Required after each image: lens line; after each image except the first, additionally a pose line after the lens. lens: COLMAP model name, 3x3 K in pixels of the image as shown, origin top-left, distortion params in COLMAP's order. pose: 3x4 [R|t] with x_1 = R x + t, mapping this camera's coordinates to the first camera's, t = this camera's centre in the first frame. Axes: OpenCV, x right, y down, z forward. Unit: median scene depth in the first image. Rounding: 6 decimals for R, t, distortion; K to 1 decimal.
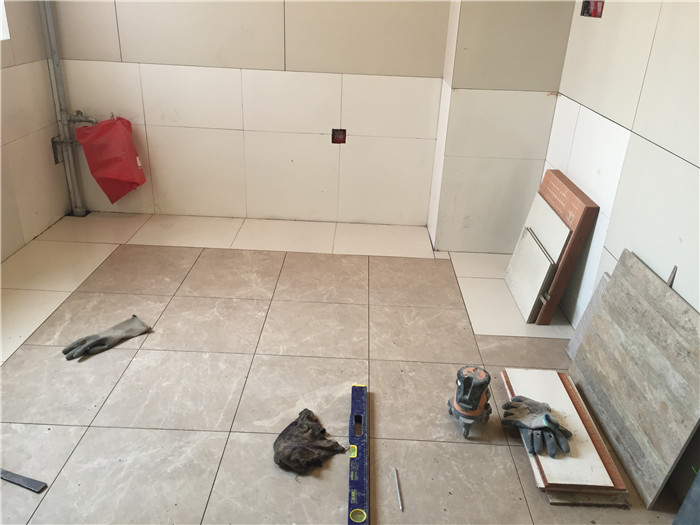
lens RADIAL K [[612.0, 0, 352.4], [0, 612.0, 266.9], [0, 0, 1]] dist [0.091502, -0.114208]
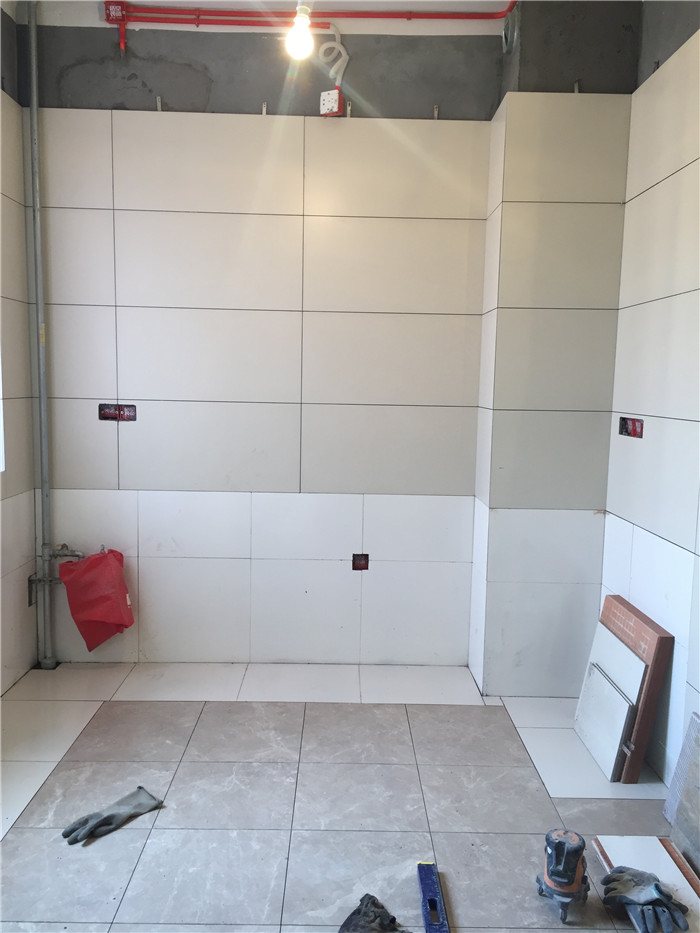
lens RADIAL K [[815.7, 0, 347.8], [0, 815.7, 463.5], [0, 0, 1]] dist [0.091502, -0.114208]
pose [[0.999270, -0.024476, 0.029346, -0.093671], [0.032468, 0.948795, -0.314221, 0.024078], [-0.020153, 0.314944, 0.948896, -0.188413]]
